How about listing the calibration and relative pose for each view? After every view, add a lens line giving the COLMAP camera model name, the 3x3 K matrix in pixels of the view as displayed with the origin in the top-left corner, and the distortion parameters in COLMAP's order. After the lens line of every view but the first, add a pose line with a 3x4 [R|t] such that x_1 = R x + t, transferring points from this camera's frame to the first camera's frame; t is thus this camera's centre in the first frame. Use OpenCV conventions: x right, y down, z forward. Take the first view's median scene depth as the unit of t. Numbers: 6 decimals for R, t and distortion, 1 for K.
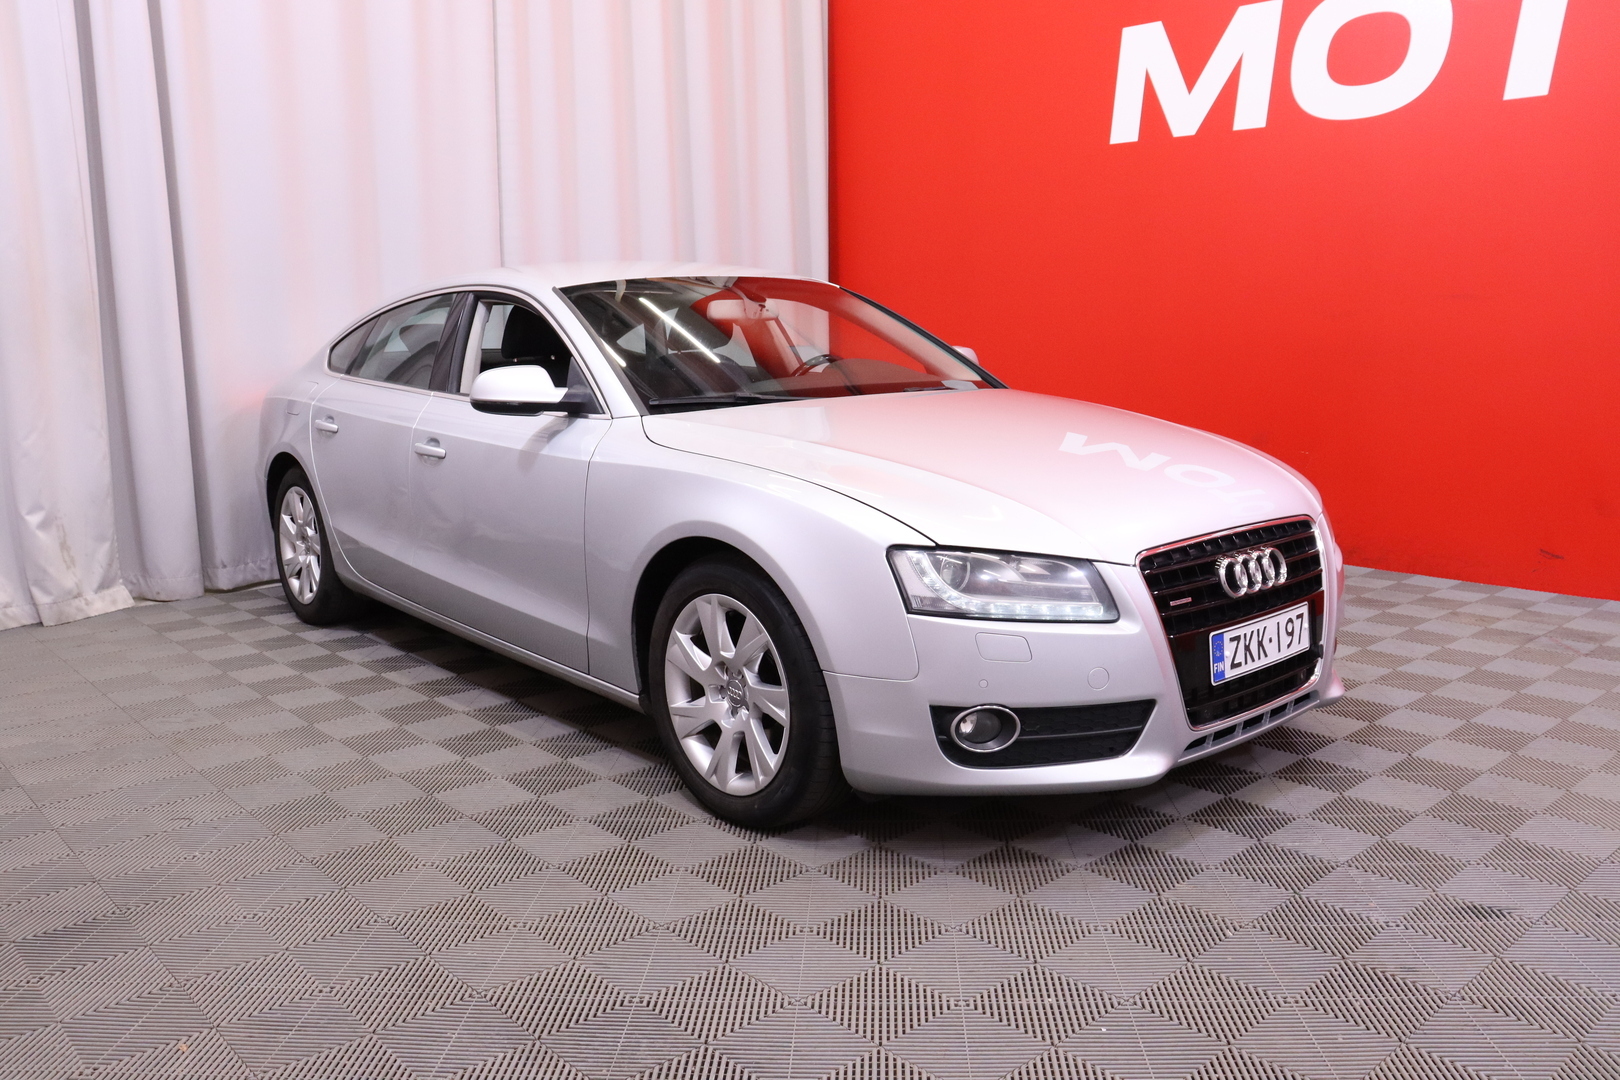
lens RADIAL K [[1383.3, 0, 802.5], [0, 1383.3, 533.8], [0, 0, 1]] dist [-0.109303, 0.001998]
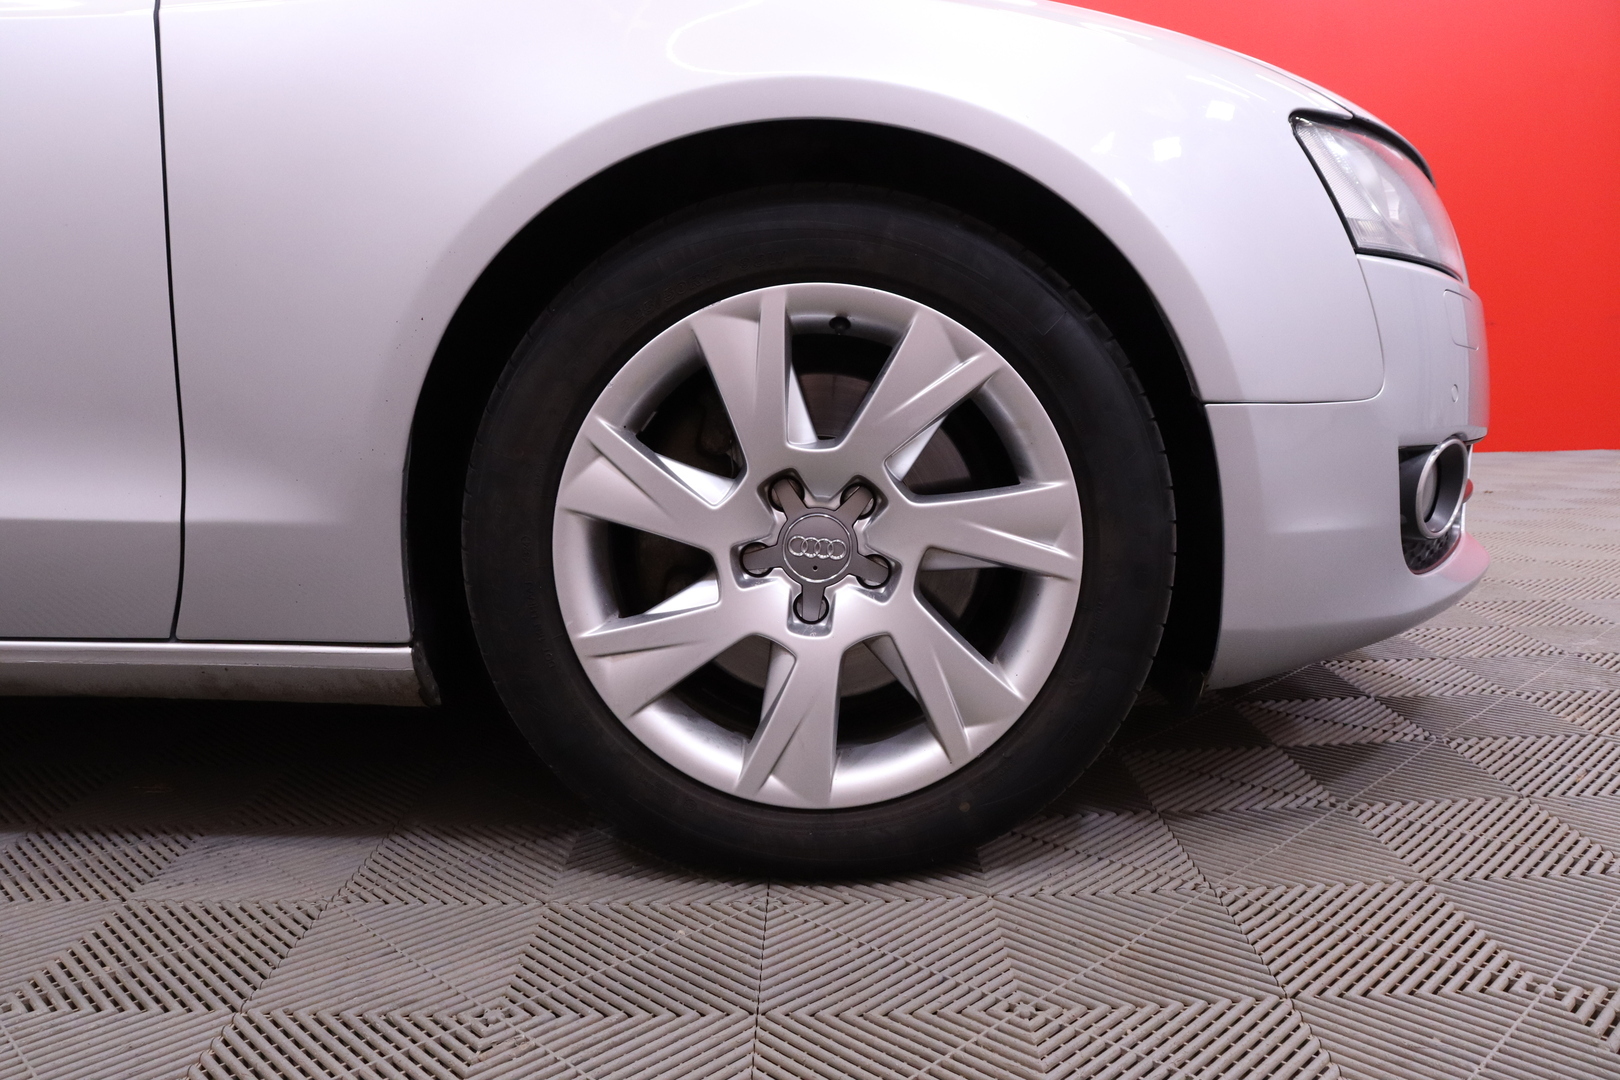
lens RADIAL K [[1383.3, 0, 802.5], [0, 1383.3, 533.8], [0, 0, 1]] dist [-0.109303, 0.001998]
pose [[0.655695, -0.115537, 0.746134, -0.360140], [0.131288, 0.990615, 0.038020, 0.100784], [-0.743524, 0.073030, 0.664710, 0.785034]]
